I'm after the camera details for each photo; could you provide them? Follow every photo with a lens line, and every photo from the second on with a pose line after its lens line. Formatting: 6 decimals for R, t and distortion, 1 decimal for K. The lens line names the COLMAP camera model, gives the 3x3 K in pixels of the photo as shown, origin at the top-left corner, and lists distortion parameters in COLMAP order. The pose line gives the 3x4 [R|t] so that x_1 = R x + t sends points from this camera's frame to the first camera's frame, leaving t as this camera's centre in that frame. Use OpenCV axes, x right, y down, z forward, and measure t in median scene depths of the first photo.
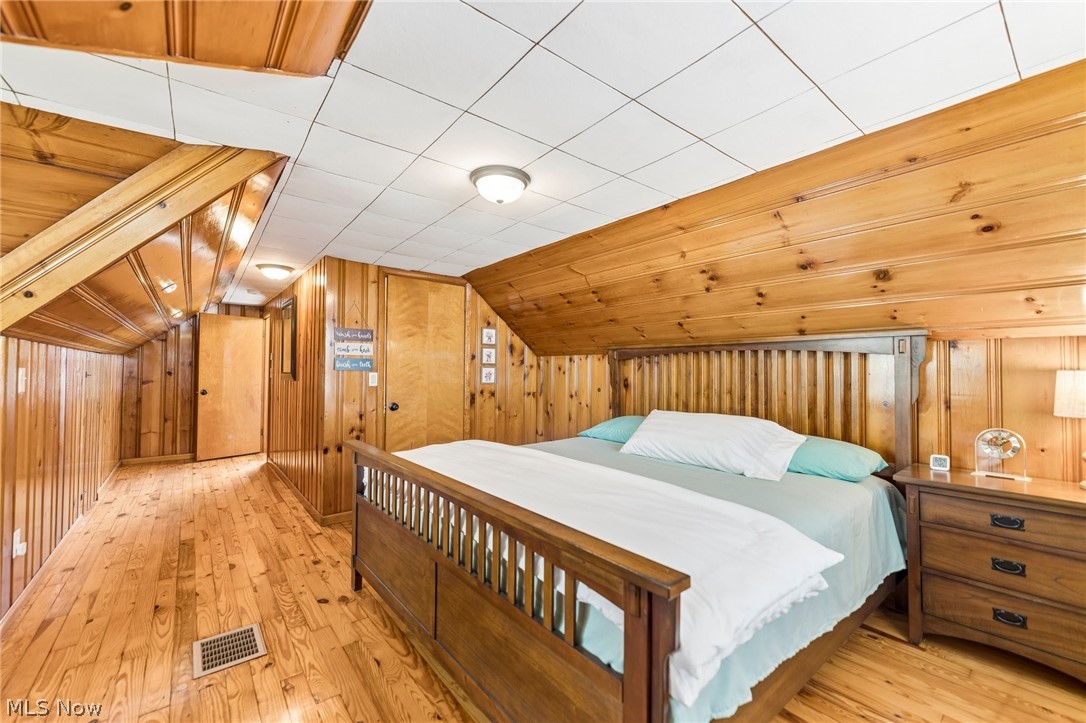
lens RADIAL K [[436.6, 0, 547.3], [0, 436.6, 361.8], [0, 0, 1]] dist [-0.002562, -0.000456]
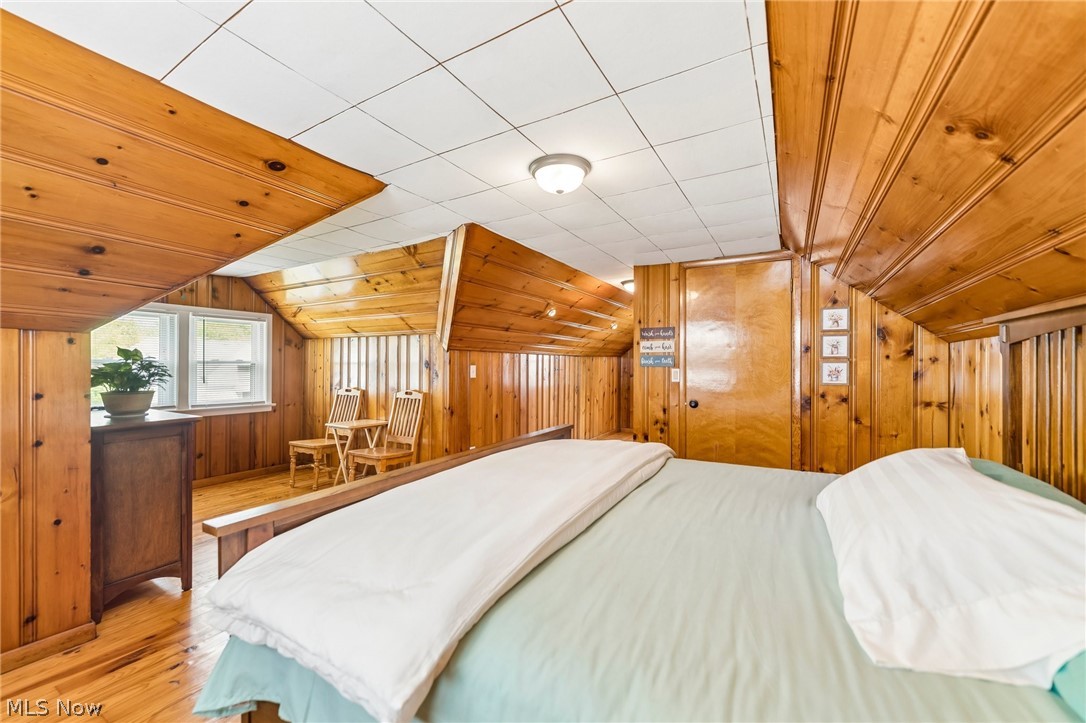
lens RADIAL K [[436.6, 0, 543.3], [0, 436.6, 364.2], [0, 0, 1]] dist [-0.002562, -0.000456]
pose [[0.349906, -0.007306, -0.936756, 0.404076], [0.018064, 0.999836, -0.001051, 0.008724], [0.936611, -0.016554, 0.349981, 0.317623]]
